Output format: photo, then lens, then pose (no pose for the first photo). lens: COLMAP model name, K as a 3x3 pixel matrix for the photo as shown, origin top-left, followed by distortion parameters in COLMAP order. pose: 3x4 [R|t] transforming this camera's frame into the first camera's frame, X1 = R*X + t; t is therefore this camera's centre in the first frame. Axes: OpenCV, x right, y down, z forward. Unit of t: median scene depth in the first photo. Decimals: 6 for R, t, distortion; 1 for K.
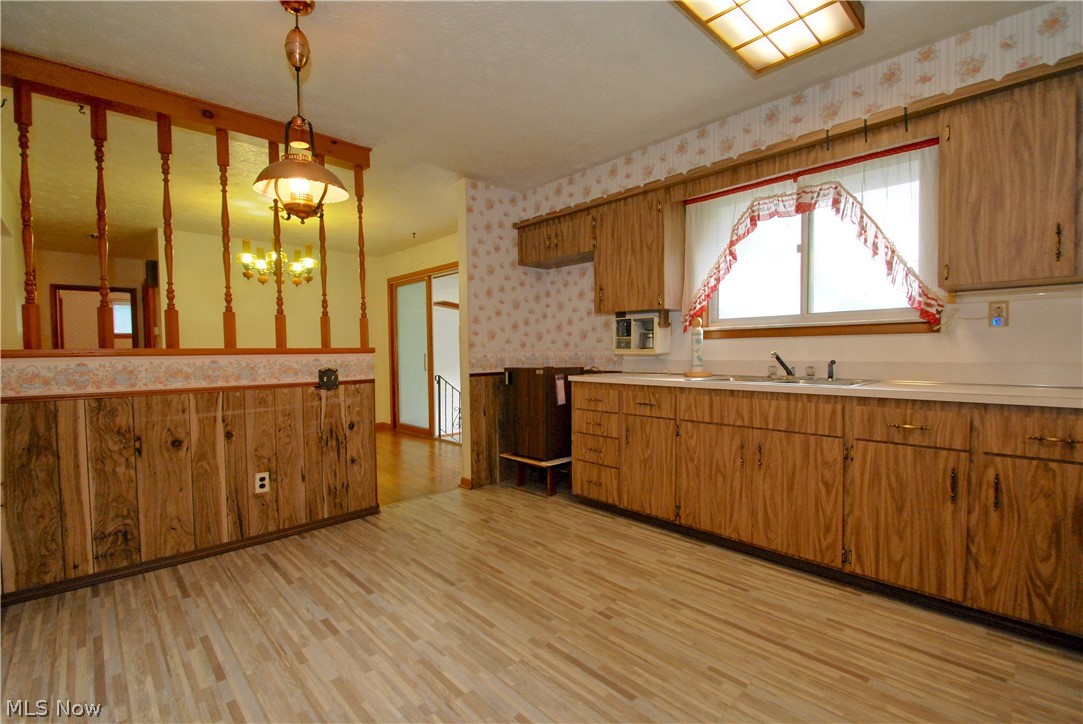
lens RADIAL K [[480.5, 0, 541.5], [0, 480.5, 364.8], [0, 0, 1]] dist [0.000750, 0.000111]
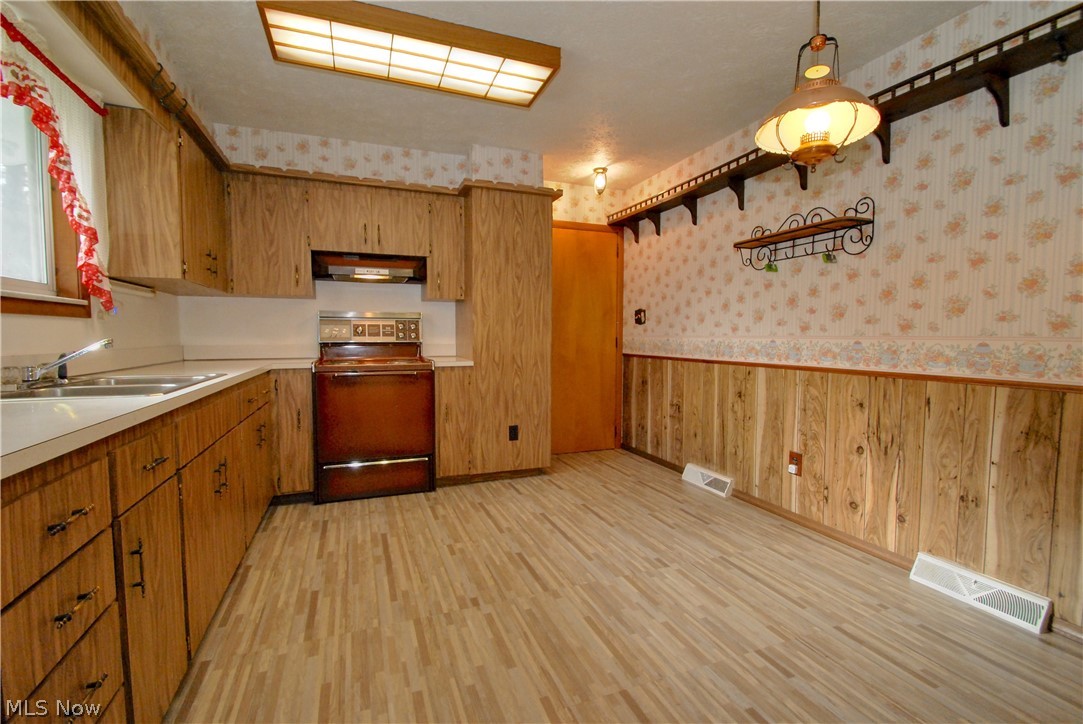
lens RADIAL K [[480.5, 0, 541.9], [0, 480.5, 366.5], [0, 0, 1]] dist [0.000750, 0.000111]
pose [[-0.924777, -0.016700, 0.380143, -0.390660], [0.015827, 0.996484, 0.082281, -0.045632], [-0.380180, 0.082108, -0.921261, 1.952018]]
